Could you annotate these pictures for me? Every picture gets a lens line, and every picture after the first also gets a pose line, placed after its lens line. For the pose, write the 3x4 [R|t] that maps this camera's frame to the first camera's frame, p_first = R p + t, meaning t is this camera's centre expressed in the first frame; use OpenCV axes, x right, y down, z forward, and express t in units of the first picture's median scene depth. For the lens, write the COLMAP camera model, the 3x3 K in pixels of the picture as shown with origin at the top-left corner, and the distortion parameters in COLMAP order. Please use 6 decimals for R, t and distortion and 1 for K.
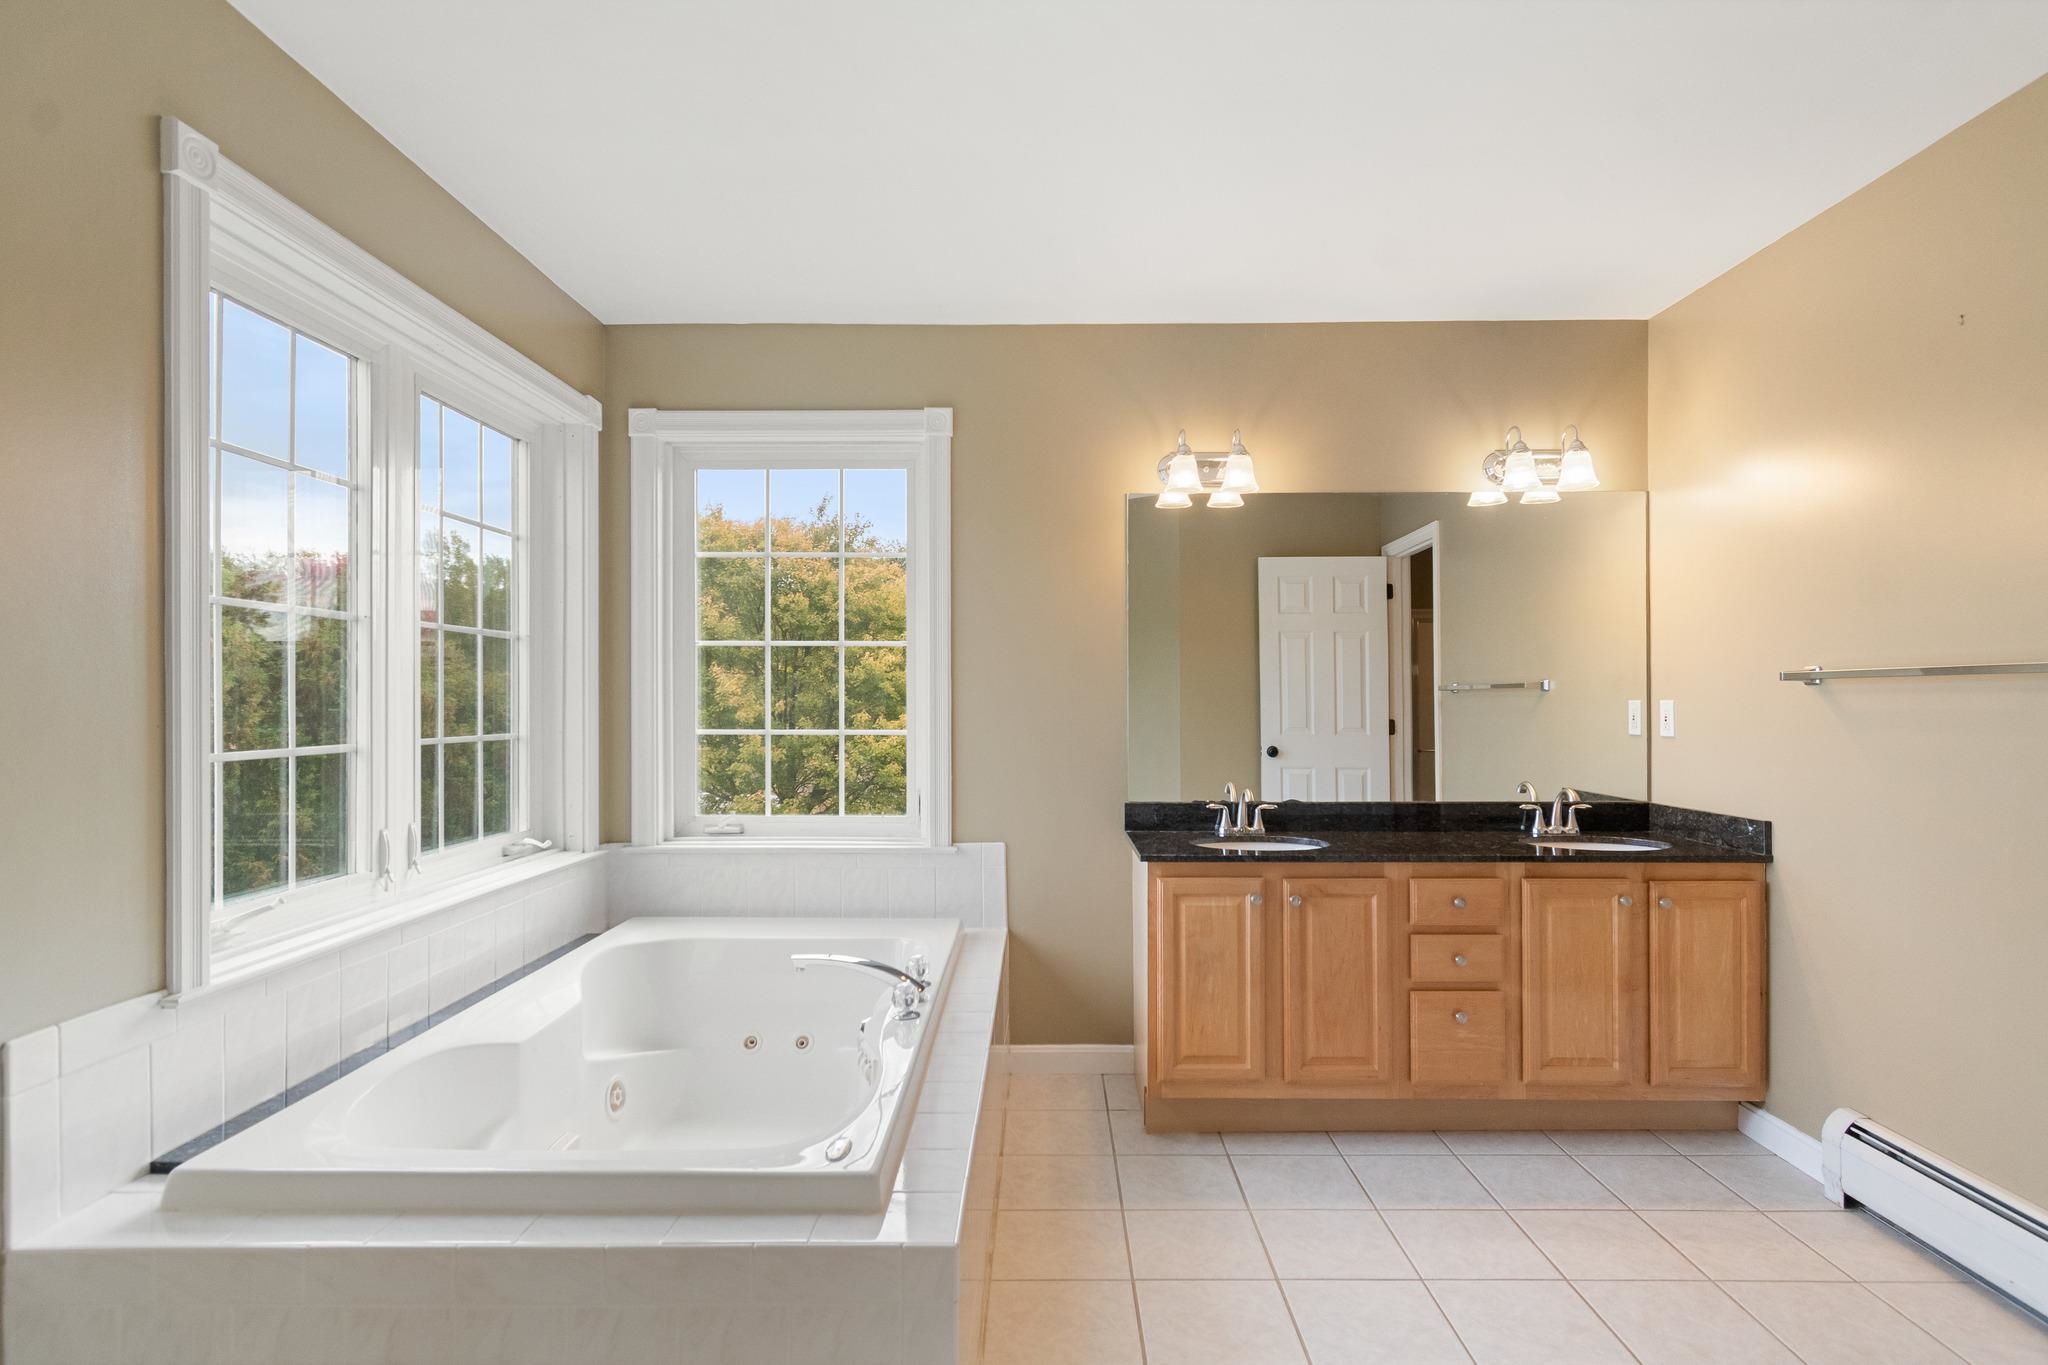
lens RADIAL K [[1075.1, 0, 1030.0], [0, 1075.1, 697.2], [0, 0, 1]] dist [0.000453, -0.003011]
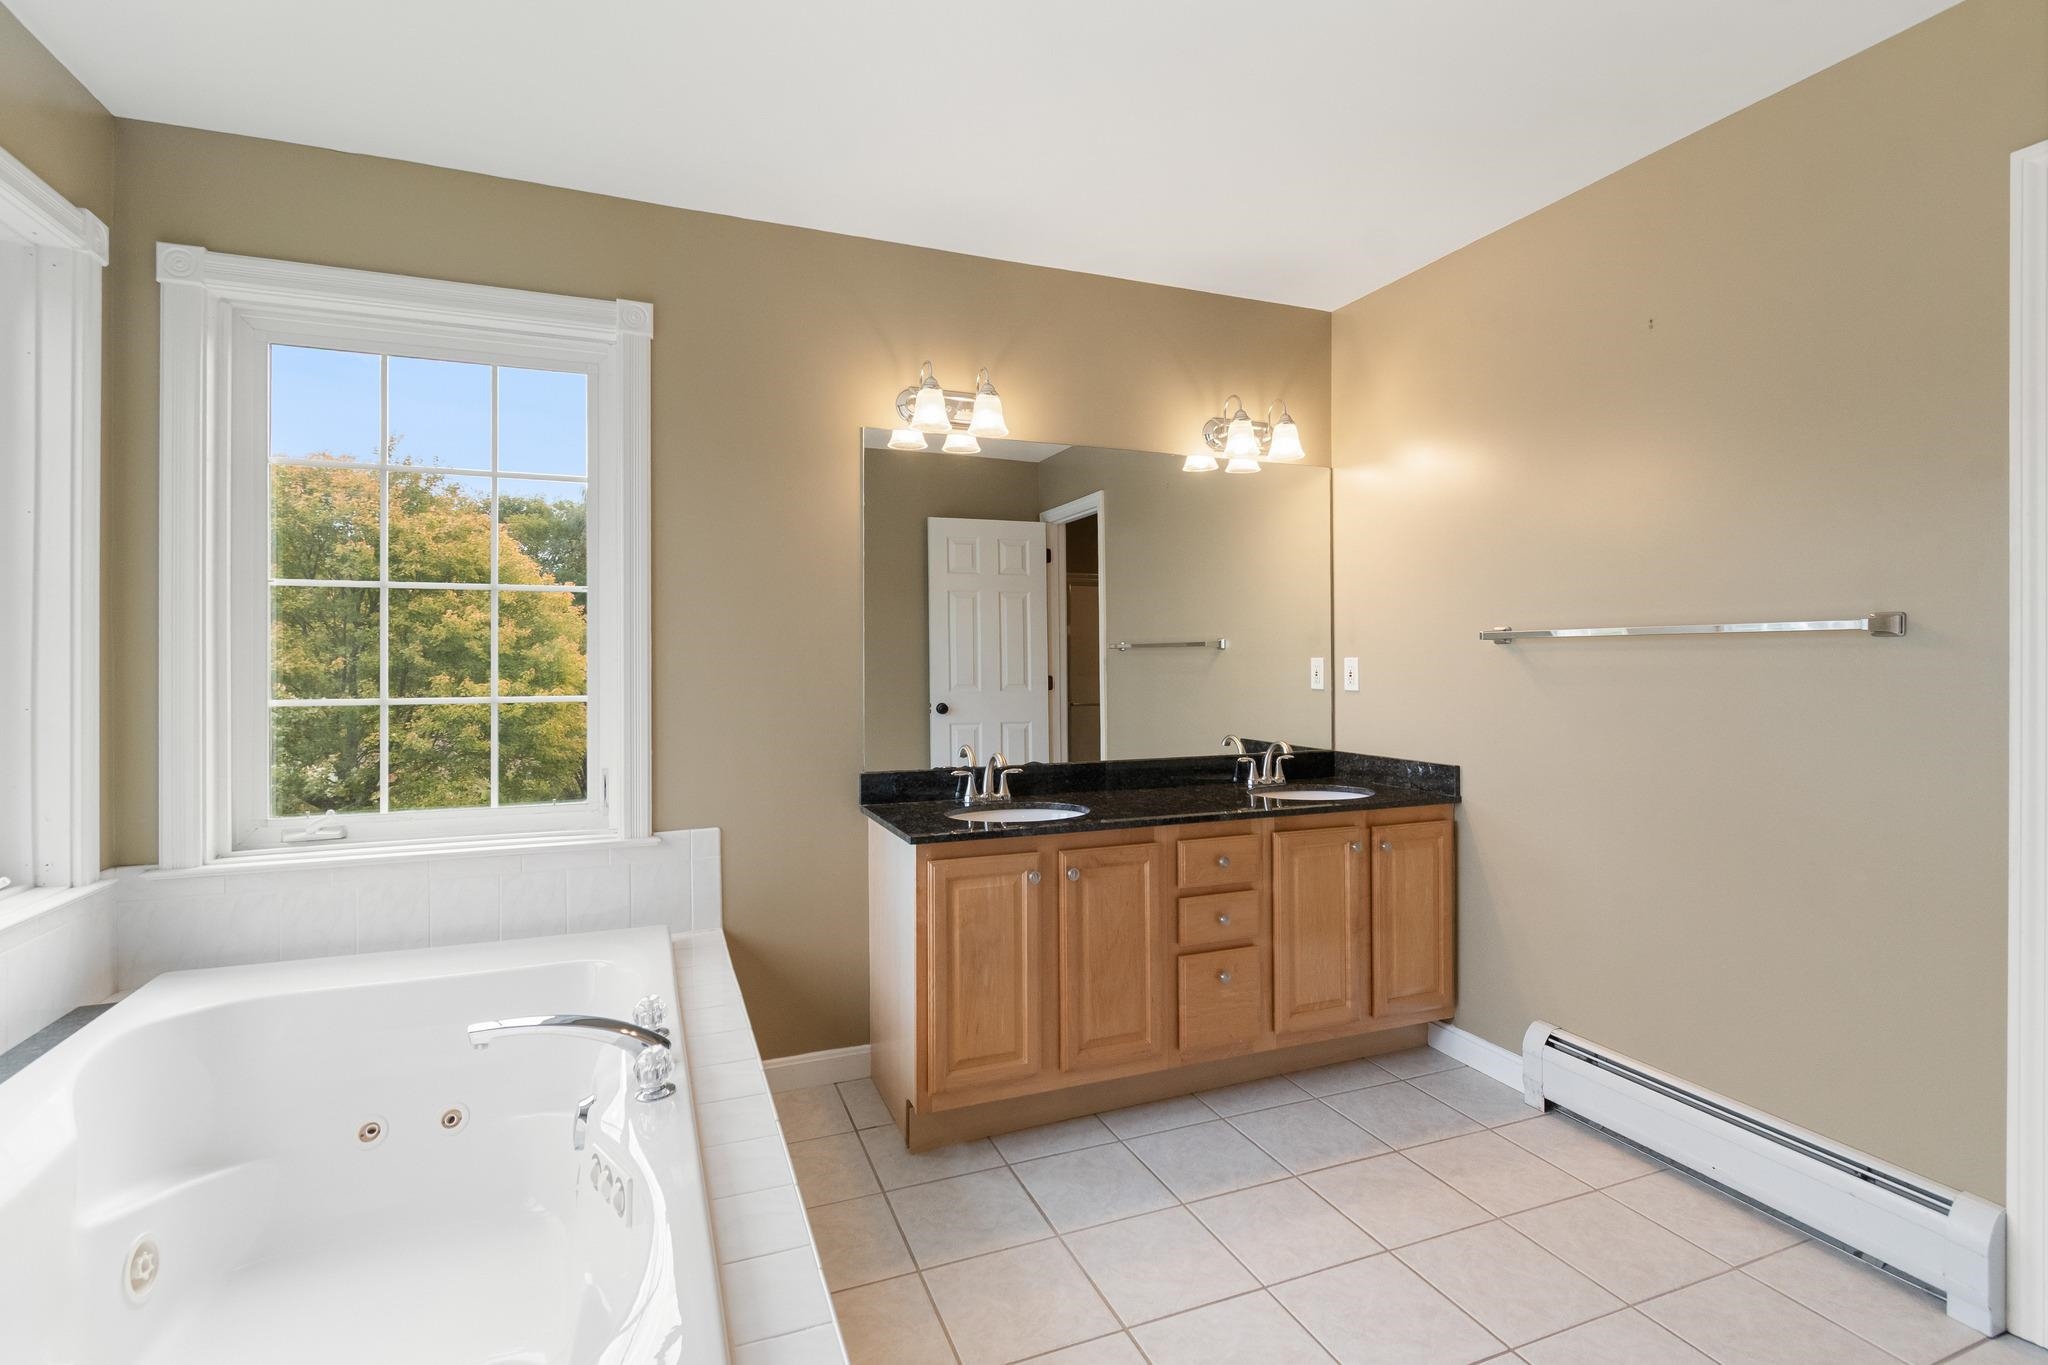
lens RADIAL K [[975.0, 0, 1032.6], [0, 975.0, 649.9], [0, 0, 1]] dist [0.000954, -0.004513]
pose [[0.921788, 0.001213, 0.387693, -0.099546], [0.001303, 0.999980, -0.006227, 0.000863], [-0.387693, 0.006245, 0.921767, 0.212419]]
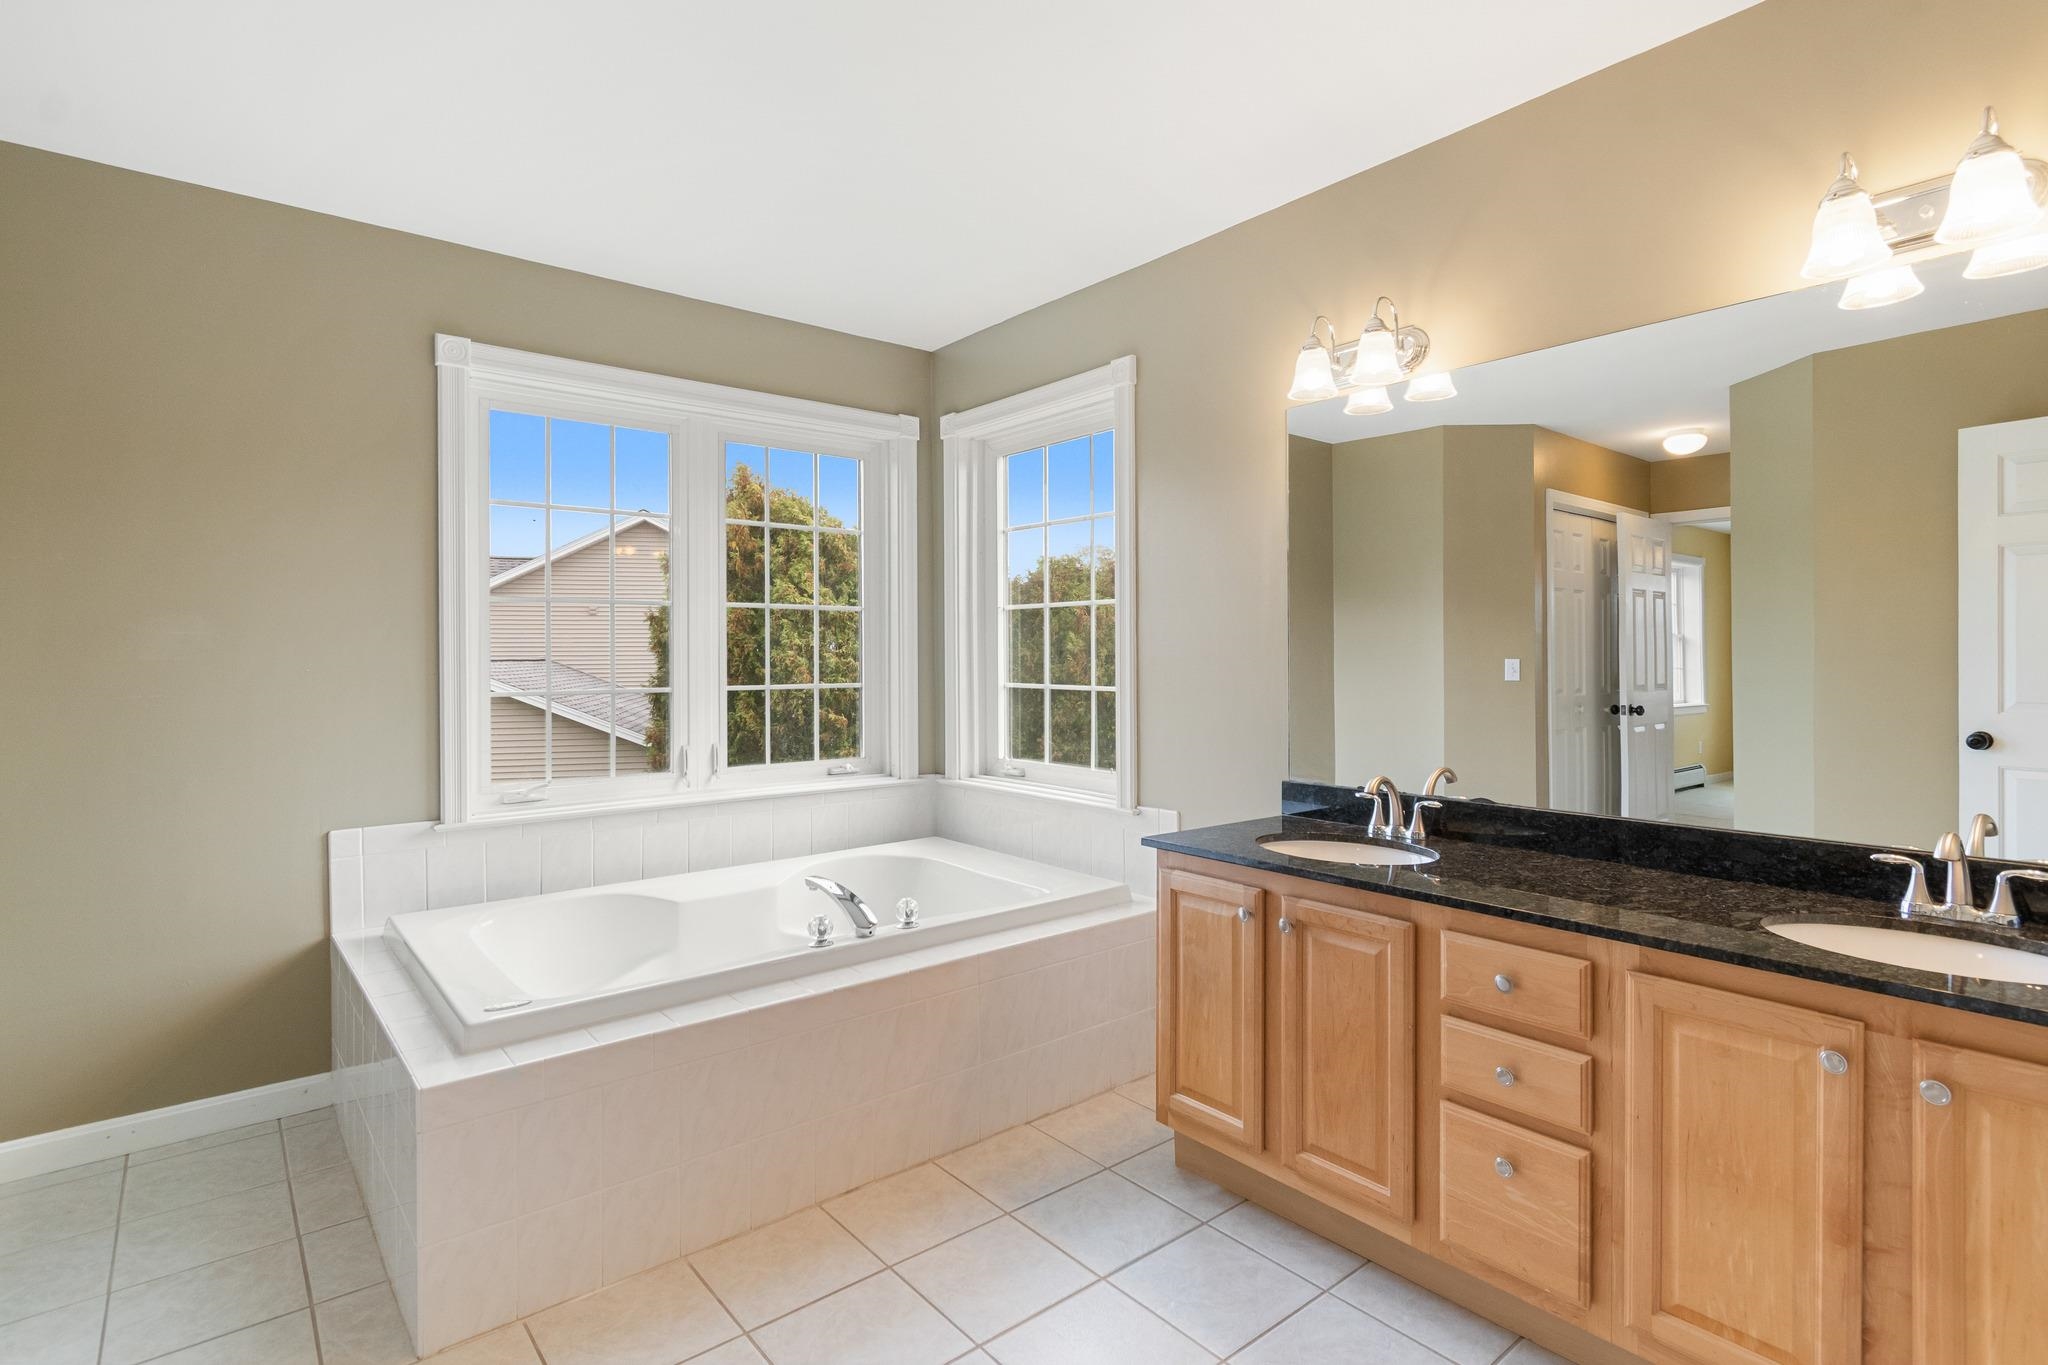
lens RADIAL K [[1019.6, 0, 1022.2], [0, 1019.6, 663.1], [0, 0, 1]] dist [-0.002590, -0.001217]
pose [[0.627897, 0.003298, -0.778290, 0.609998], [0.004761, 0.999956, 0.008078, -0.000109], [0.778282, -0.008778, 0.627853, 0.370165]]
